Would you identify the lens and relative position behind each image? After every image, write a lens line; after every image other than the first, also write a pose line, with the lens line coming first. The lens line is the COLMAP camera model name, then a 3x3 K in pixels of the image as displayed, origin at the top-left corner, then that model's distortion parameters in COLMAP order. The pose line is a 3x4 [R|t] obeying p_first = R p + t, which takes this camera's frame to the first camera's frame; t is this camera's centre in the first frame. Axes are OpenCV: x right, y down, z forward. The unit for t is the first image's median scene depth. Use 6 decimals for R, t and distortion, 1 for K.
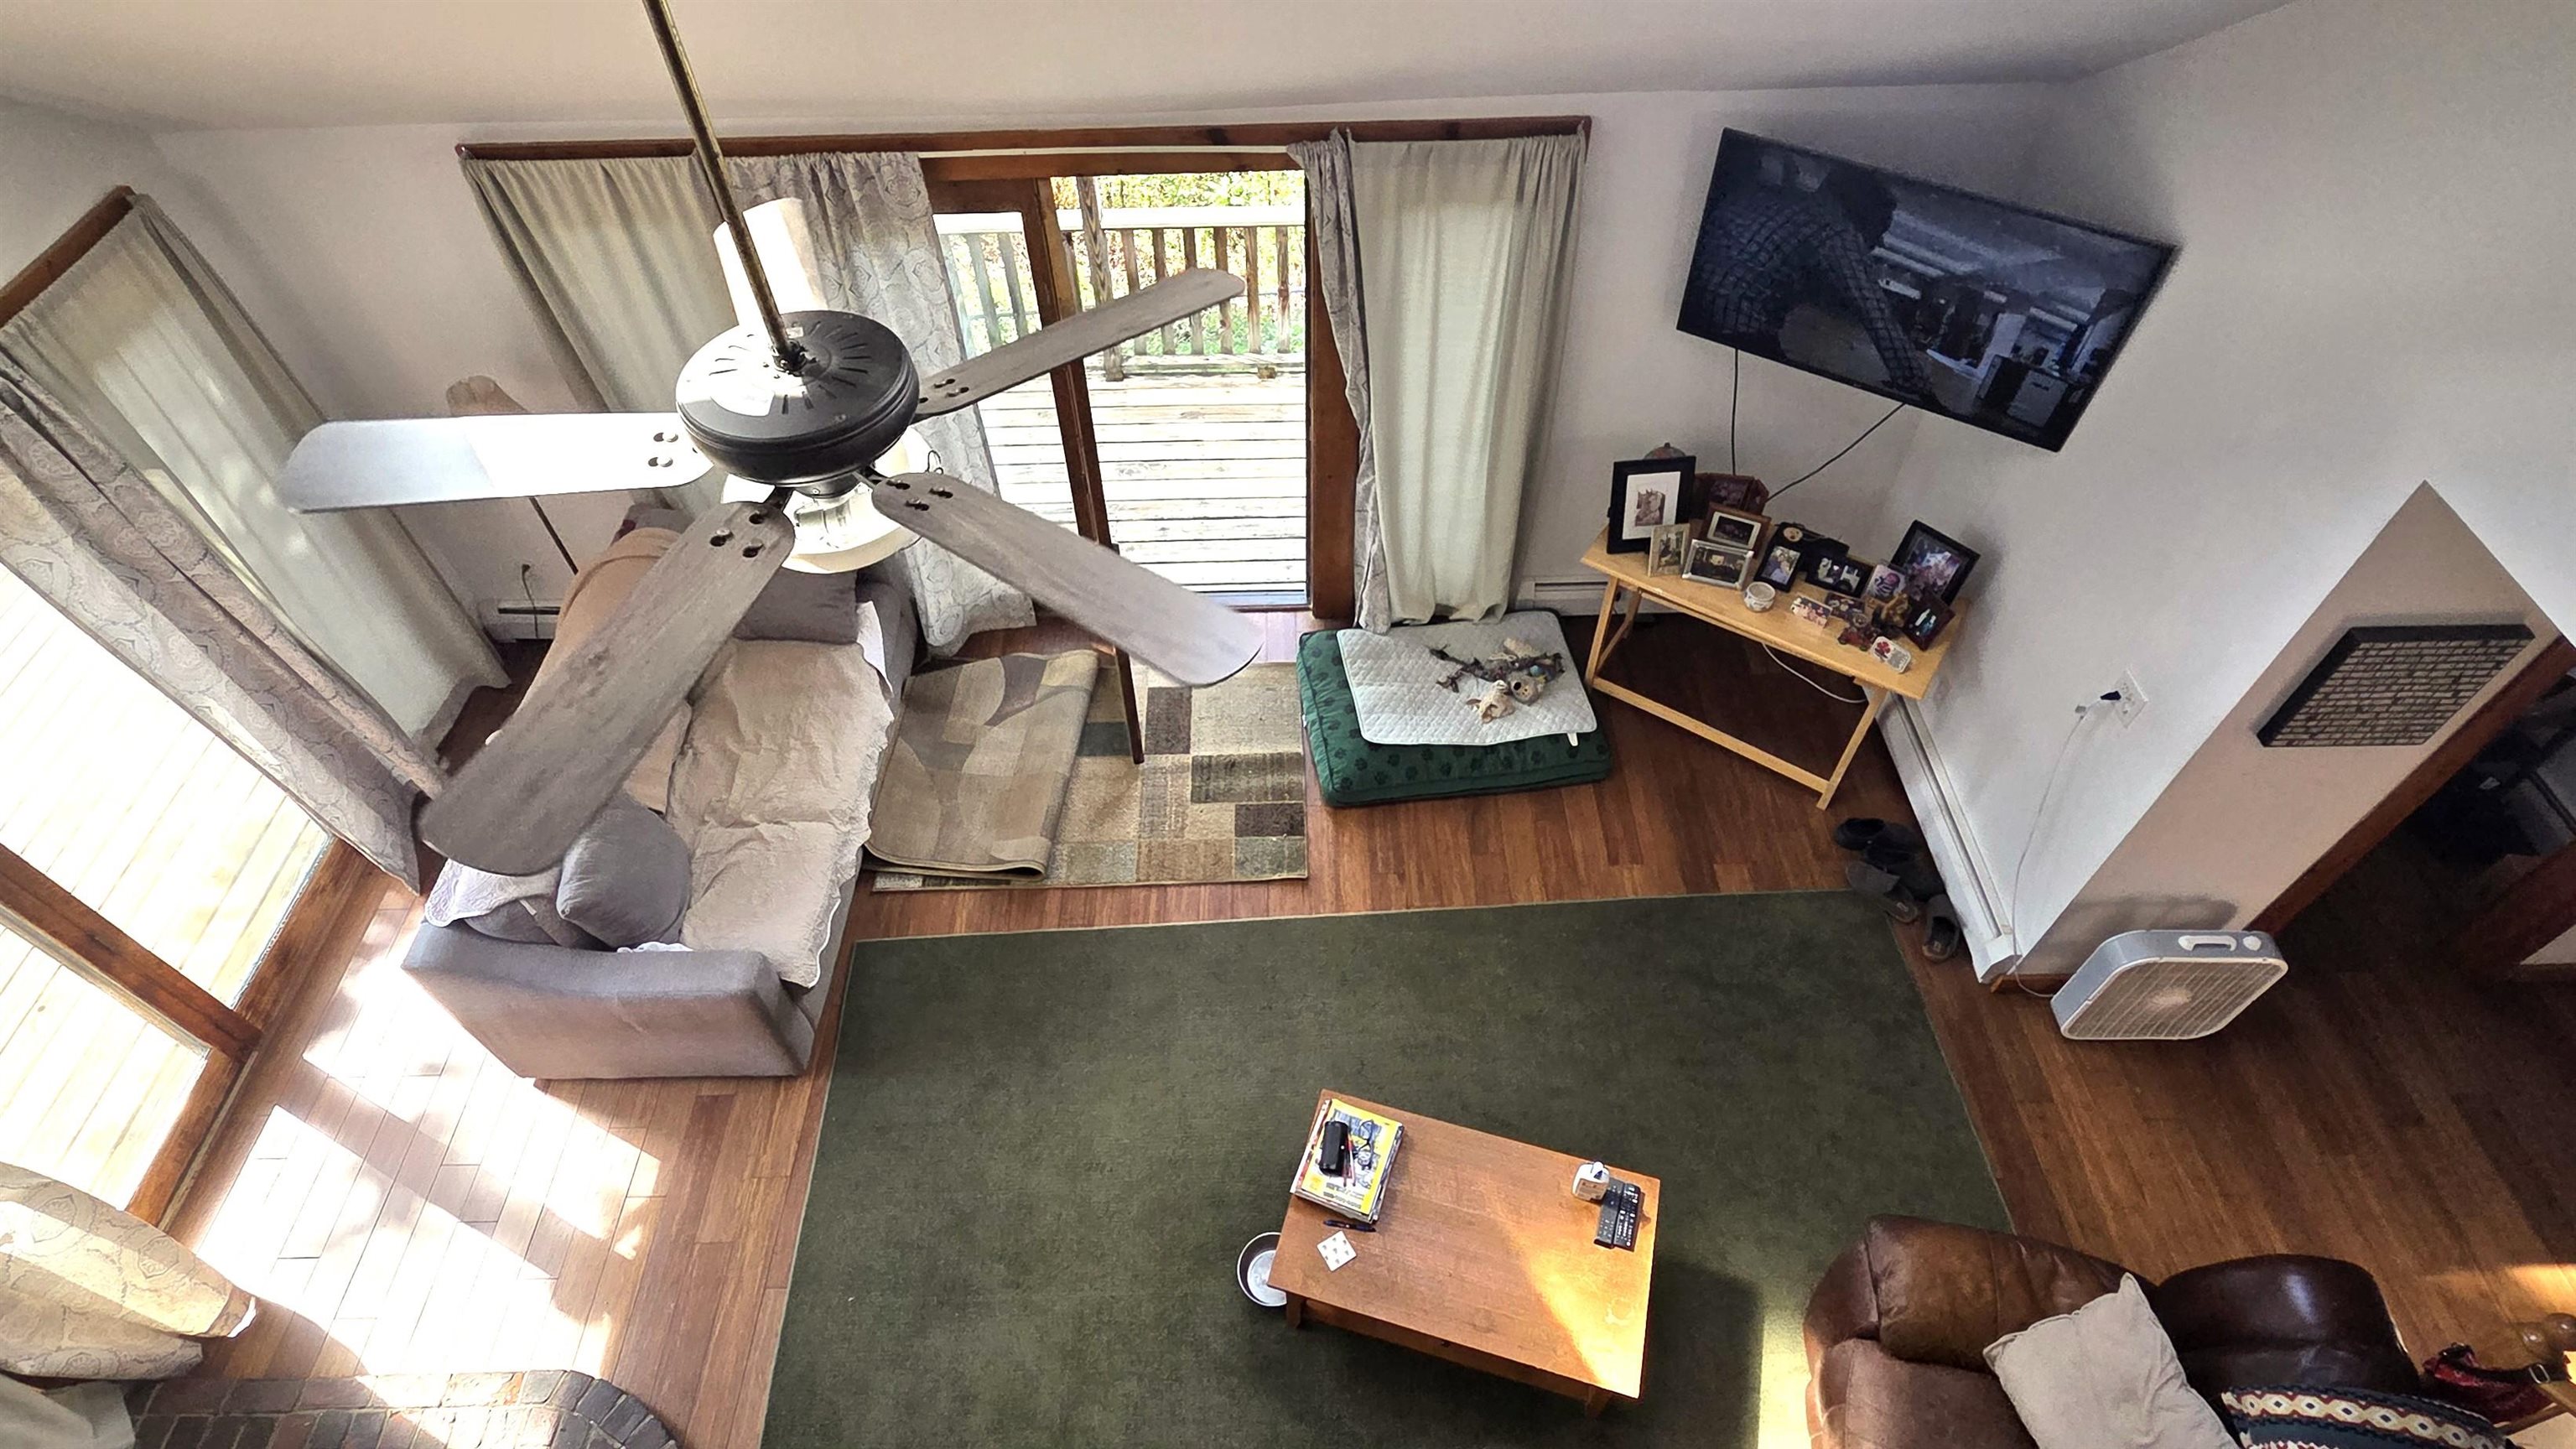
lens RADIAL K [[1299.1, 0, 1288.0], [0, 1299.1, 717.5], [0, 0, 1]] dist [0.003355, 0.000574]
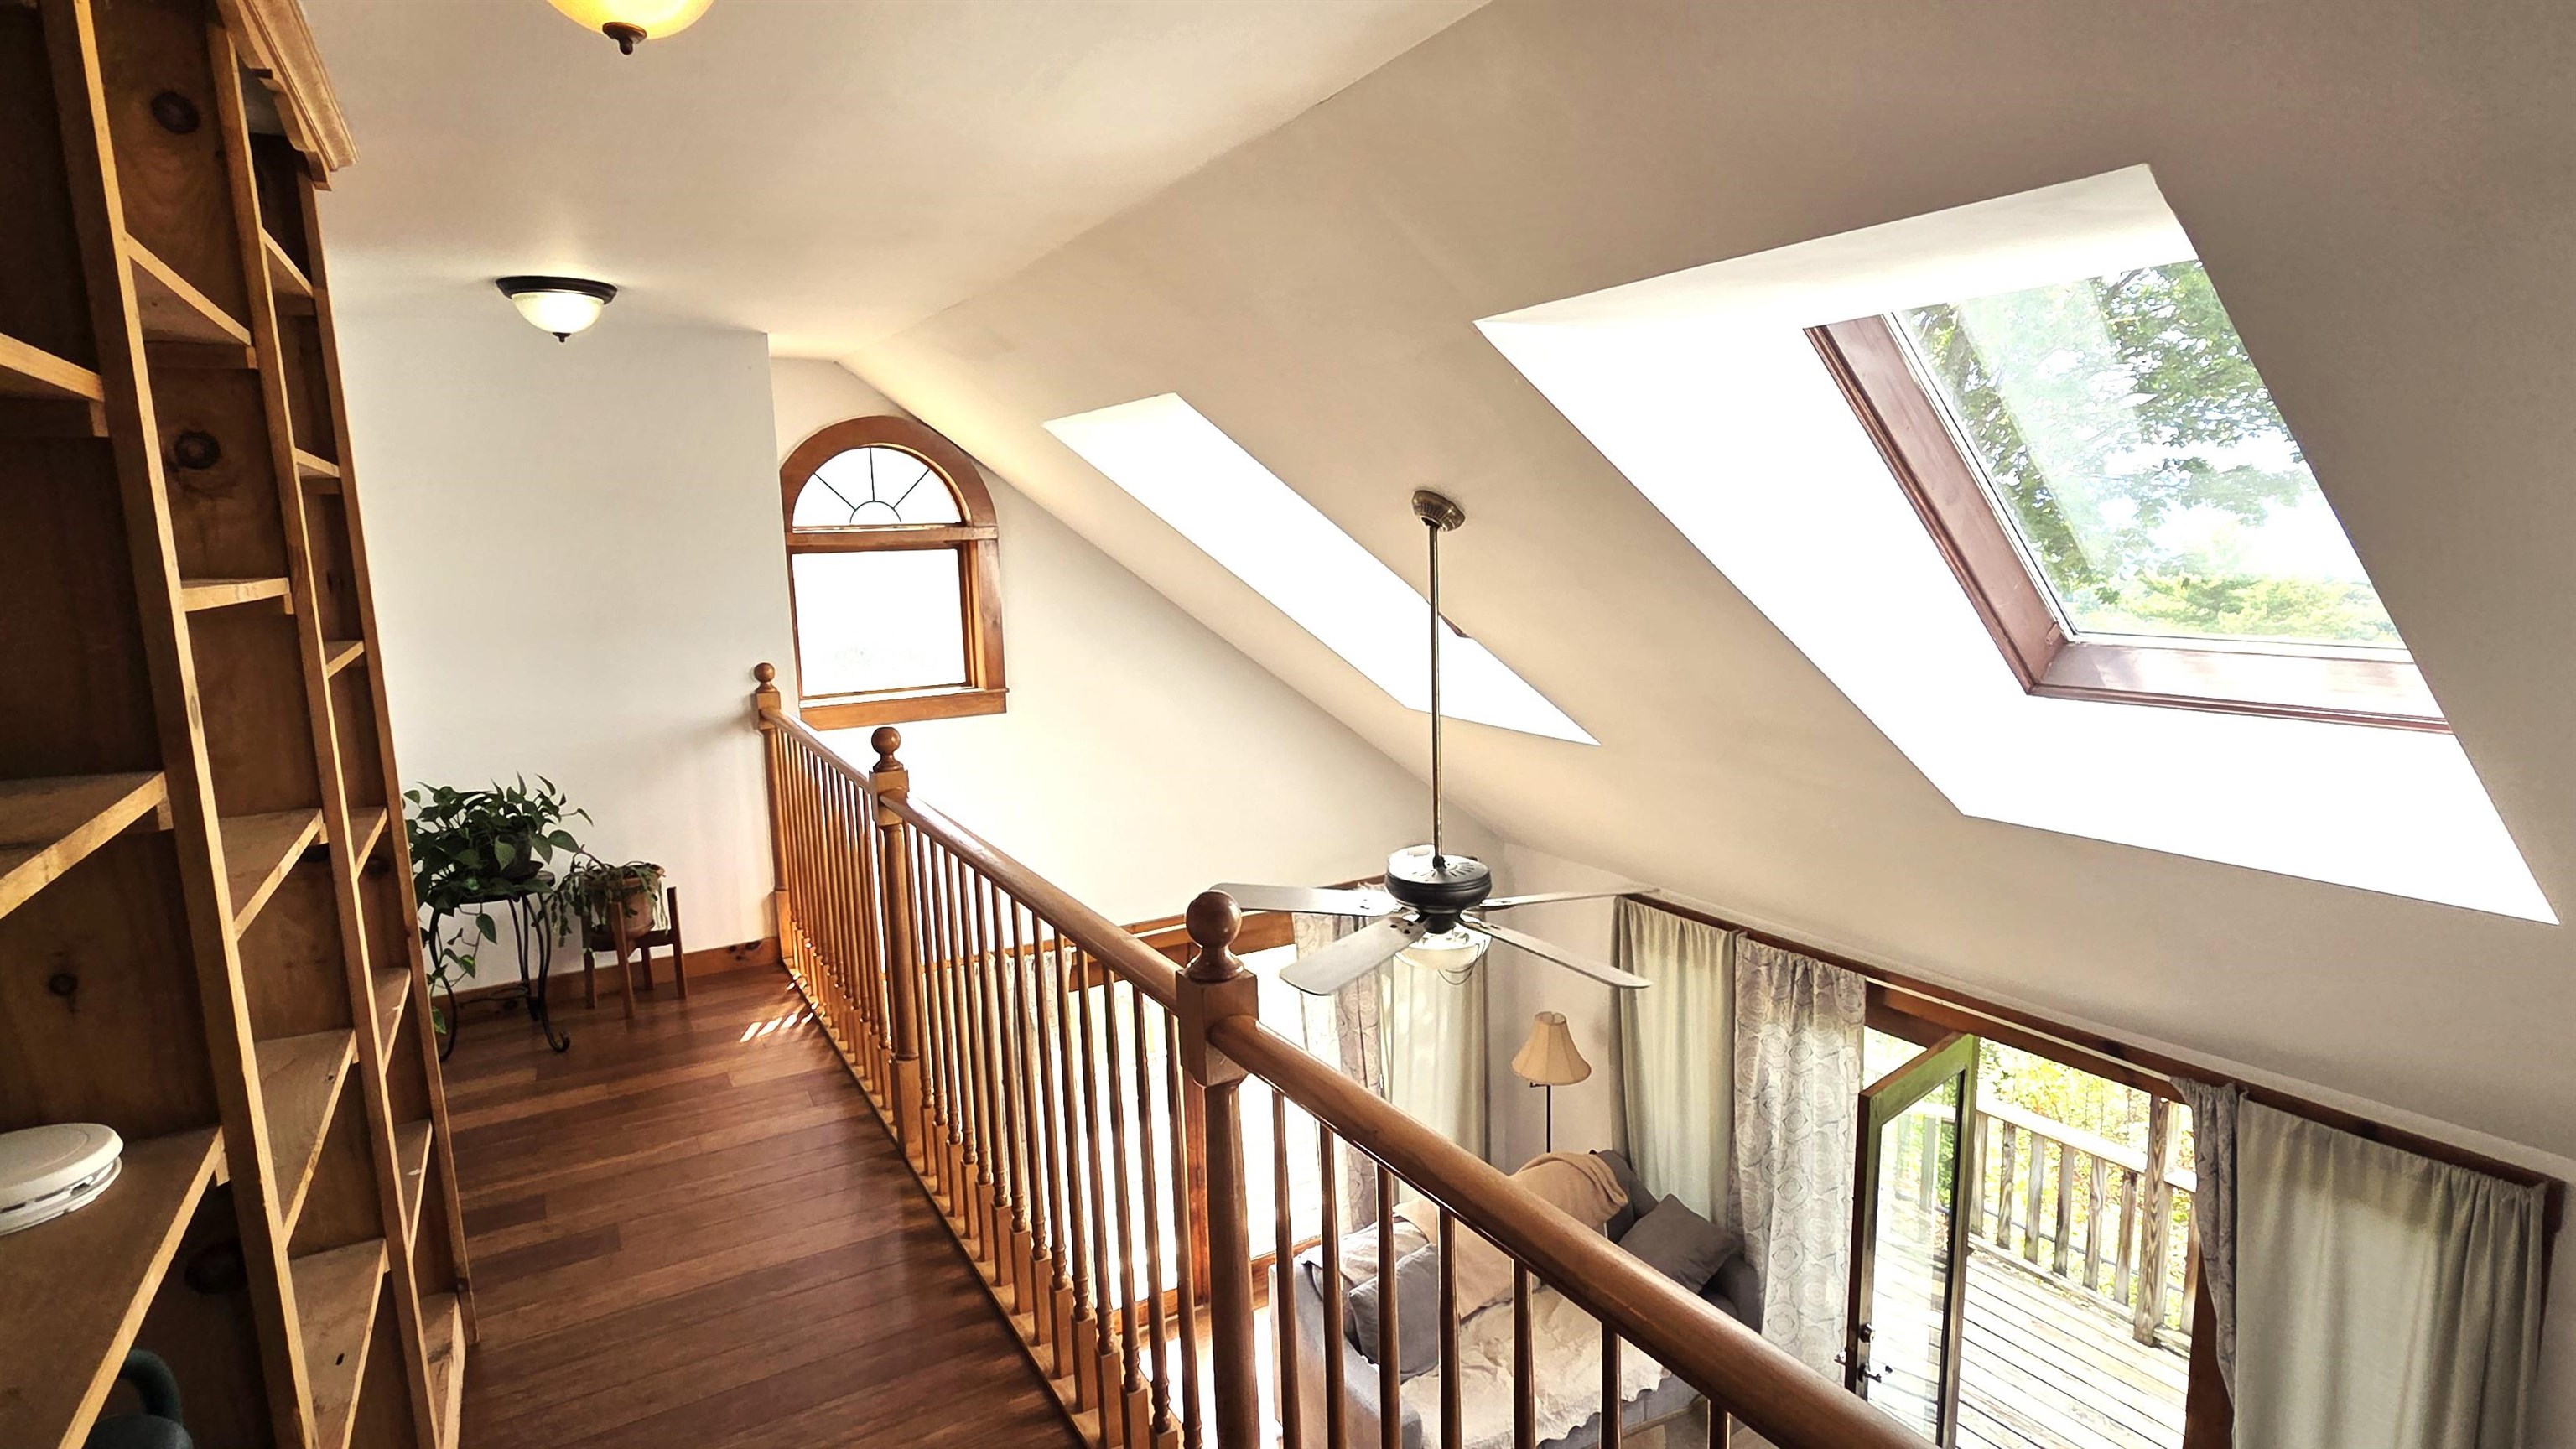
lens RADIAL K [[1299.1, 0, 1287.7], [0, 1299.1, 719.9], [0, 0, 1]] dist [0.003355, 0.000574]
pose [[0.493043, 0.134227, -0.859588, 0.523278], [-0.653113, 0.709837, -0.263770, 0.114062], [0.574762, 0.691459, 0.437645, -0.100767]]
